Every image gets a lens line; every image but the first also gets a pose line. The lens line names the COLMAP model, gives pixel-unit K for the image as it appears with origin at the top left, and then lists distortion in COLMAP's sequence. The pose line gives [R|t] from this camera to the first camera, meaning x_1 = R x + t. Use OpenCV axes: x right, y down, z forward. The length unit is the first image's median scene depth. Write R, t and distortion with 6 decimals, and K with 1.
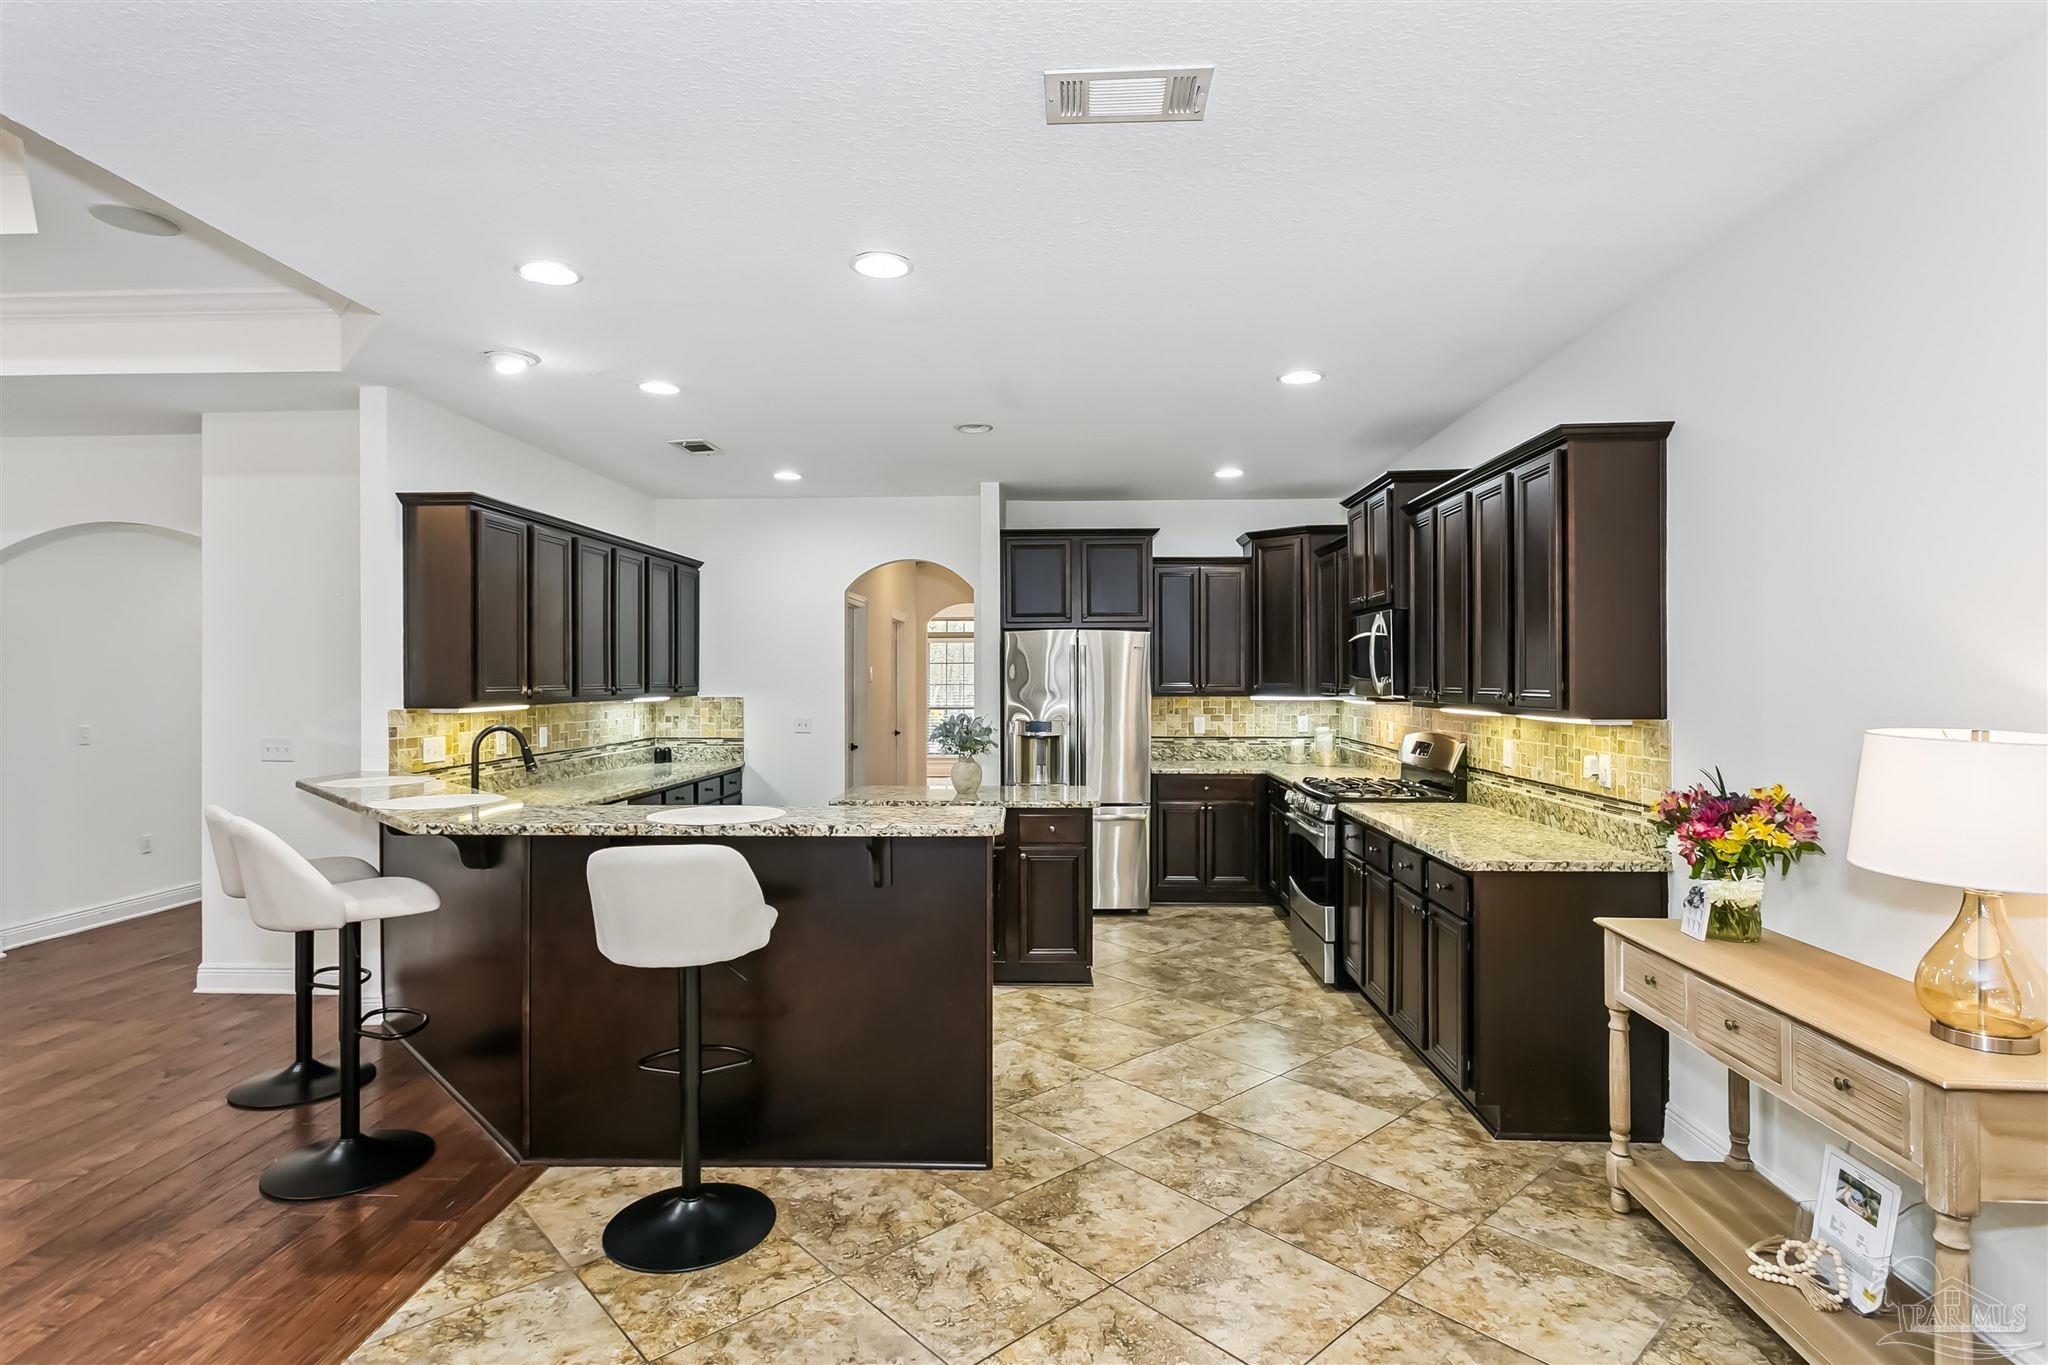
lens RADIAL K [[1020.6, 0, 1029.6], [0, 1020.6, 673.4], [0, 0, 1]] dist [-0.004896, 0.000248]
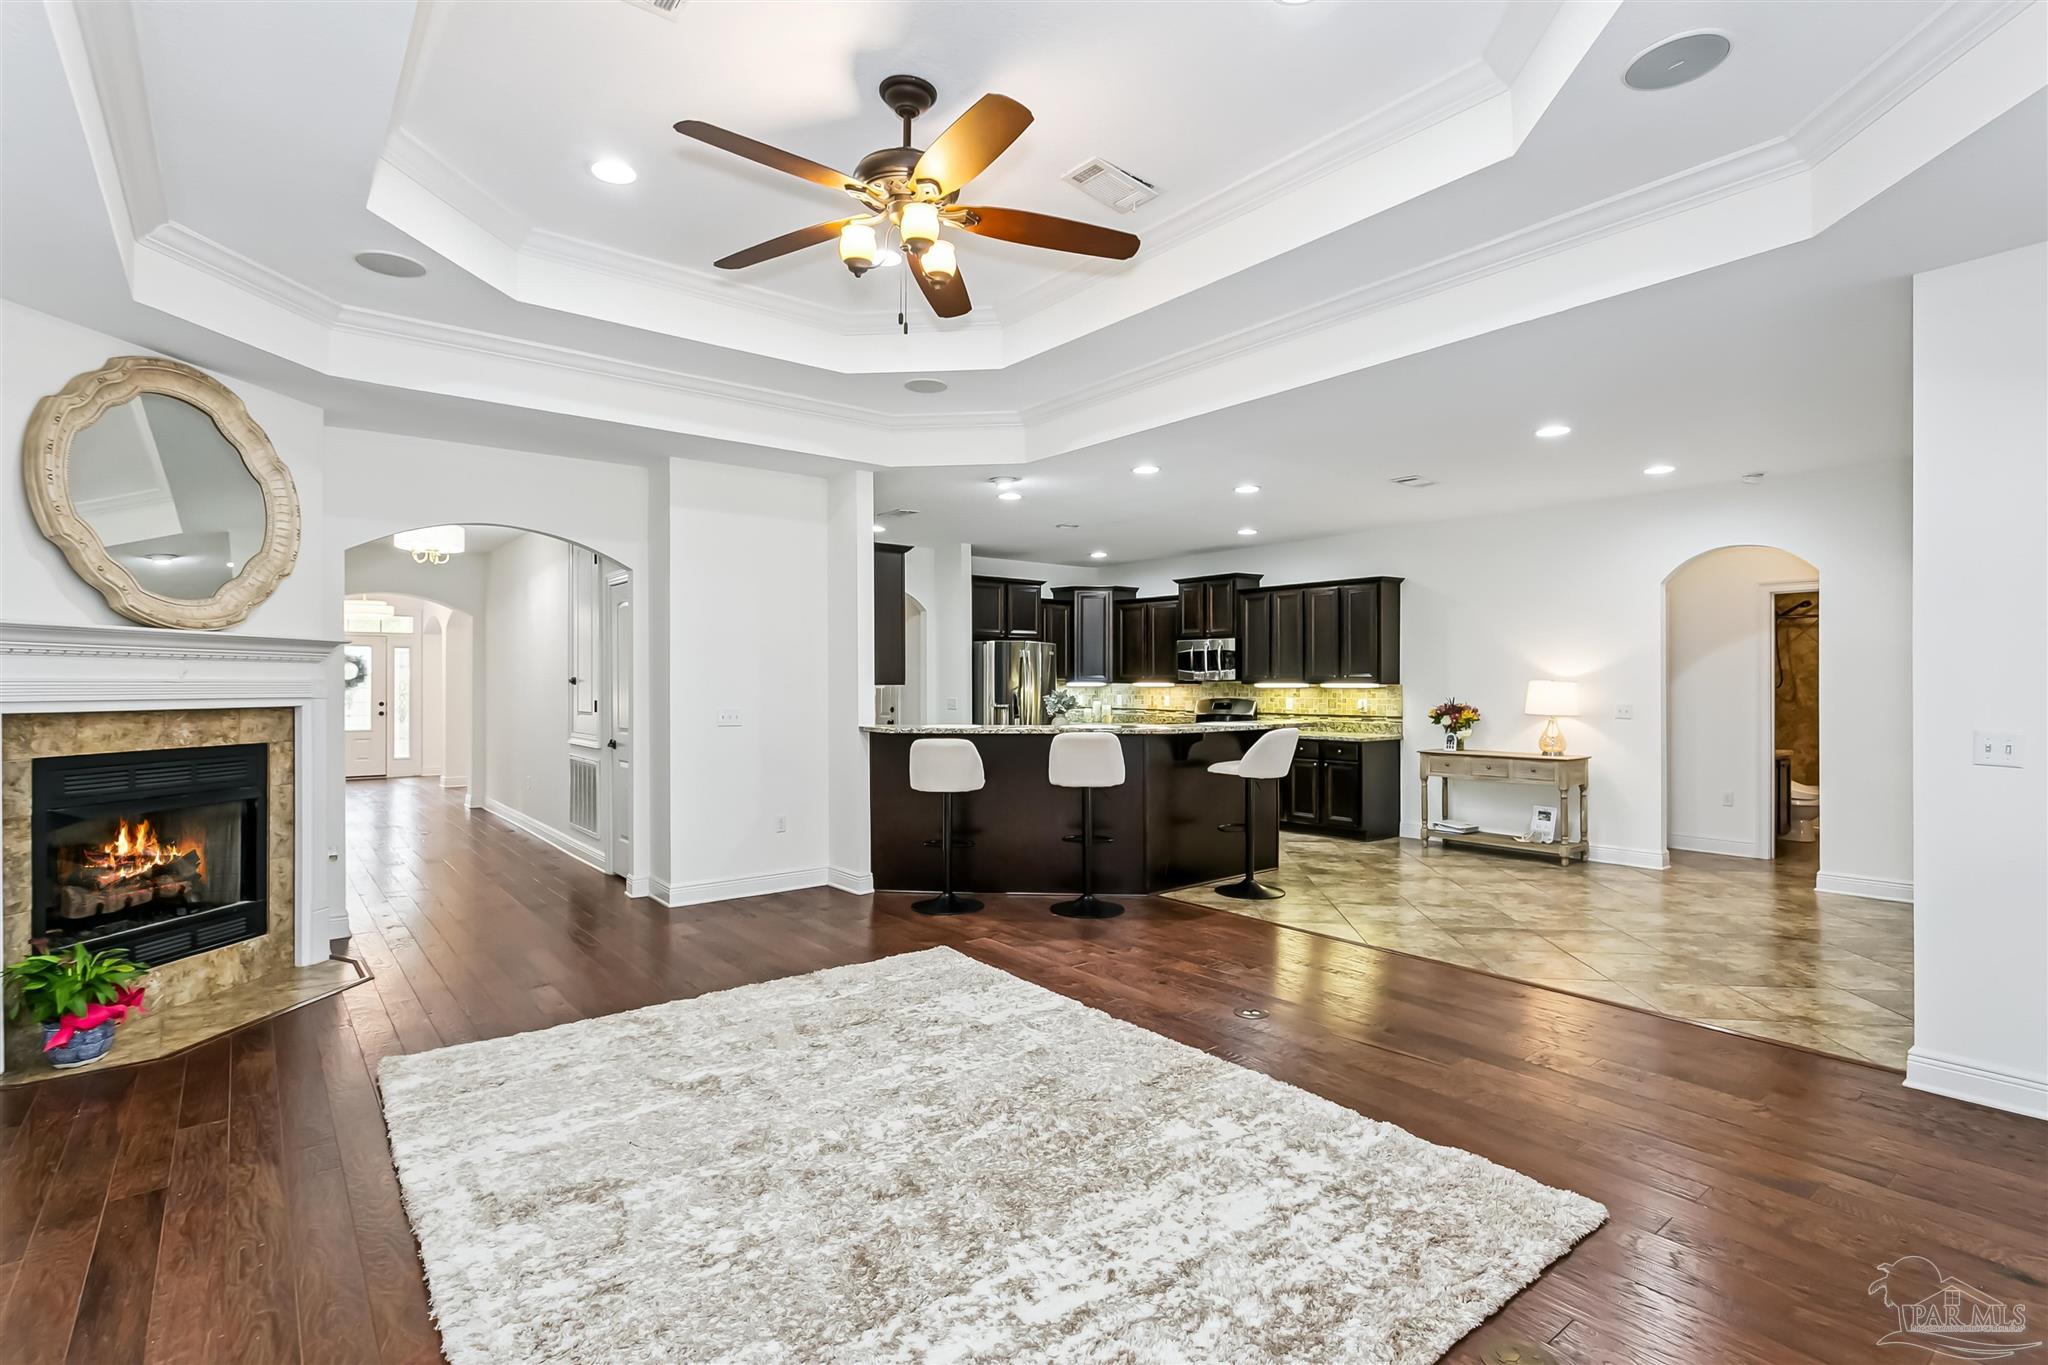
lens RADIAL K [[977.7, 0, 1006.7], [0, 977.7, 682.2], [0, 0, 1]] dist [0.006585, -0.000105]
pose [[0.757368, 0.000916, 0.652988, -0.989782], [-0.003378, 0.999991, 0.002515, 0.018163], [-0.652980, -0.004110, 0.757364, -0.163698]]
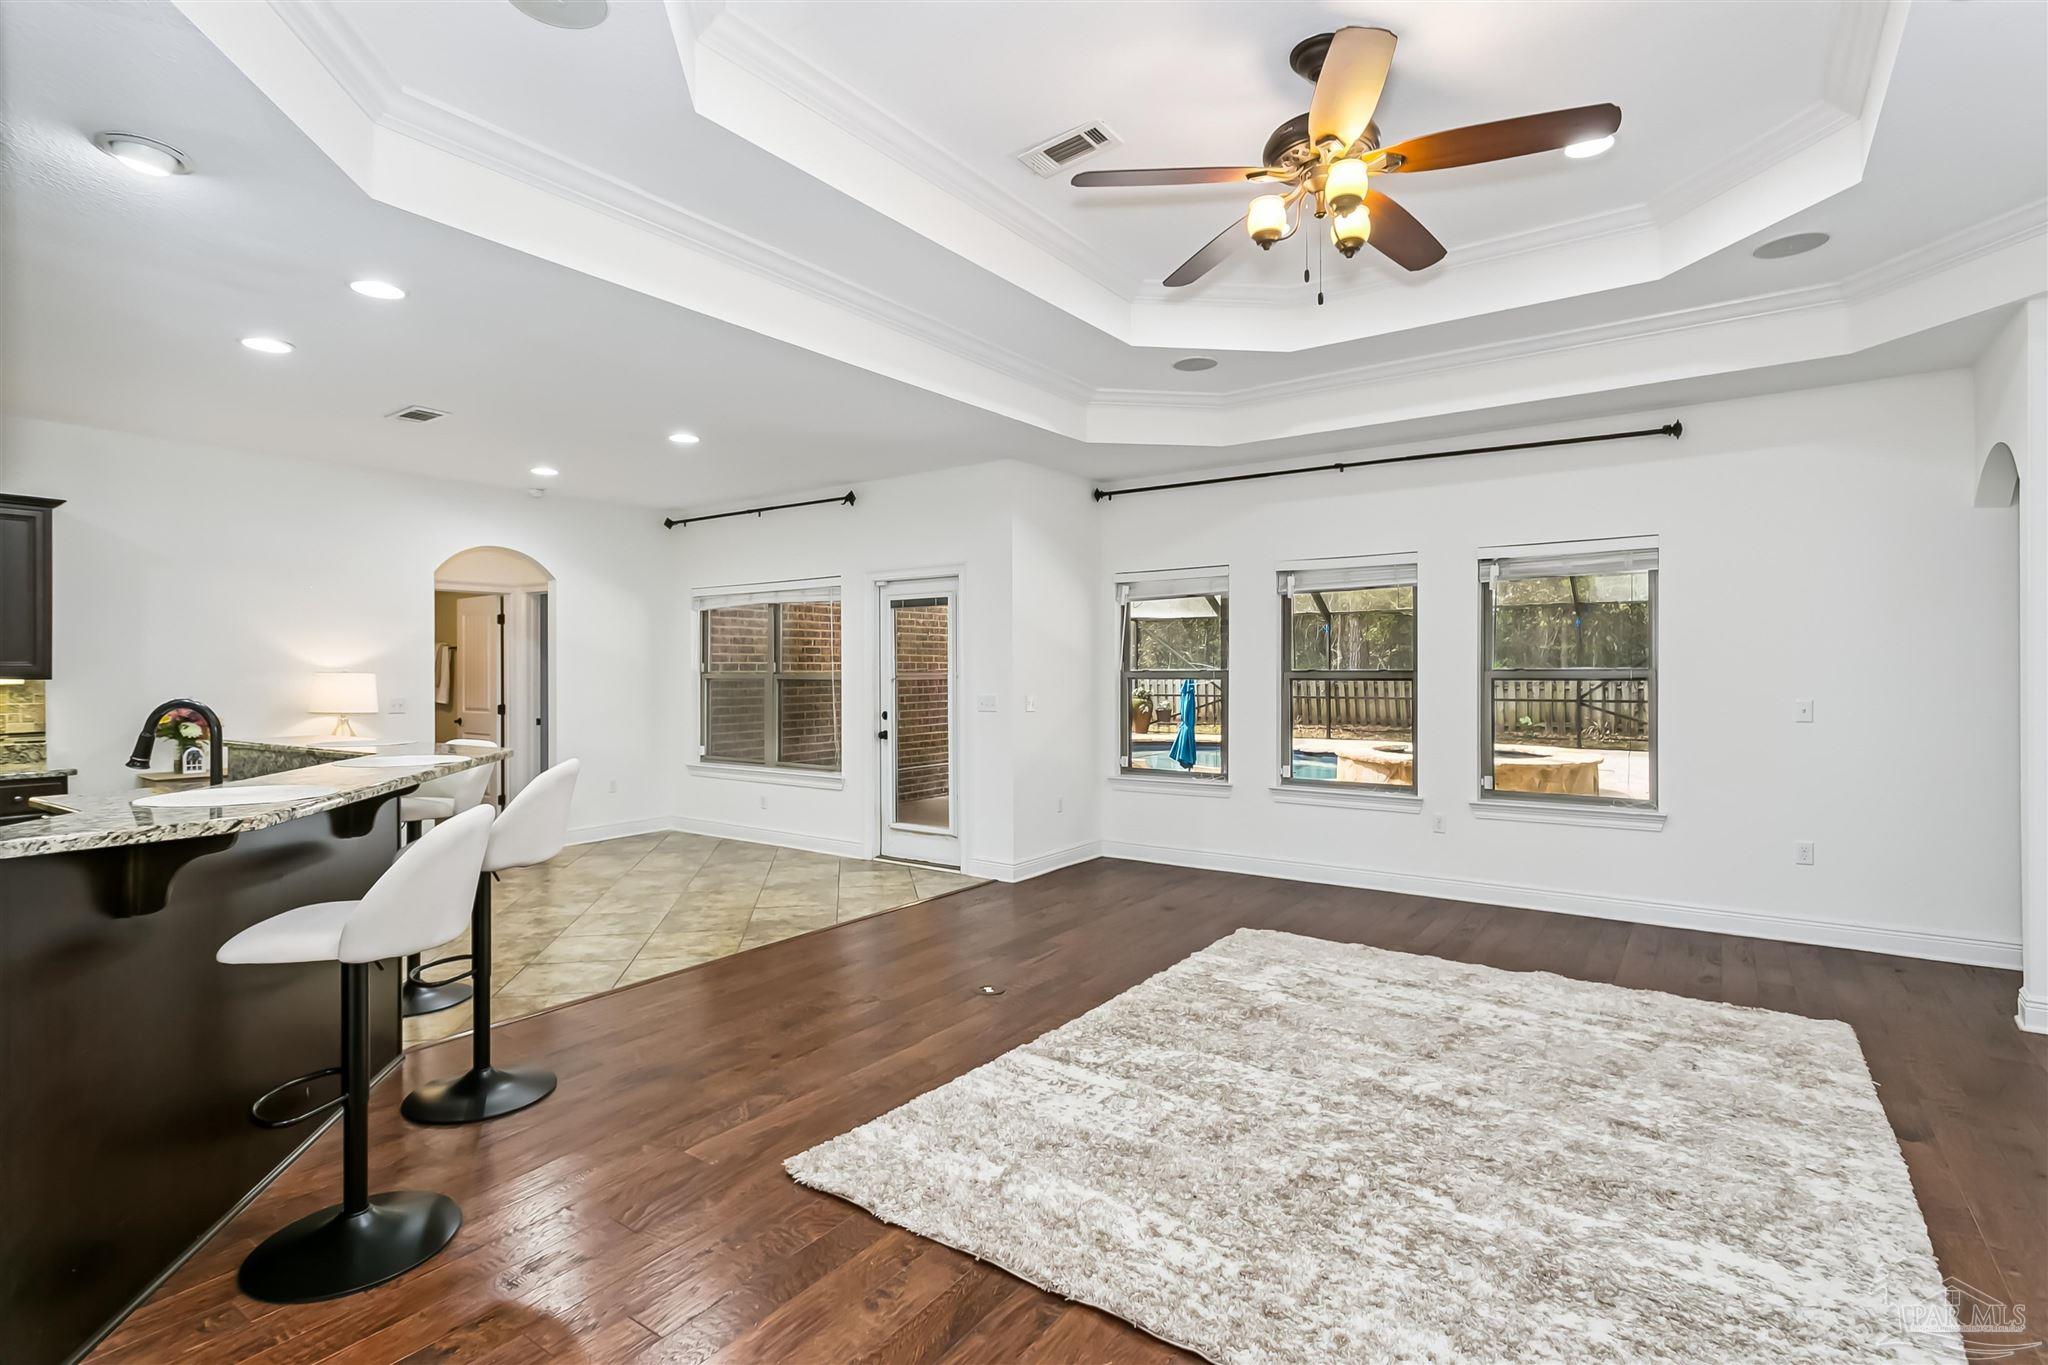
lens RADIAL K [[977.7, 0, 1006.7], [0, 977.7, 682.2], [0, 0, 1]] dist [0.006585, -0.000105]
pose [[-0.833757, -0.003992, 0.552117, -0.830466], [0.002749, 0.999931, 0.011381, 0.018241], [-0.552124, 0.011007, -0.833689, 0.757542]]
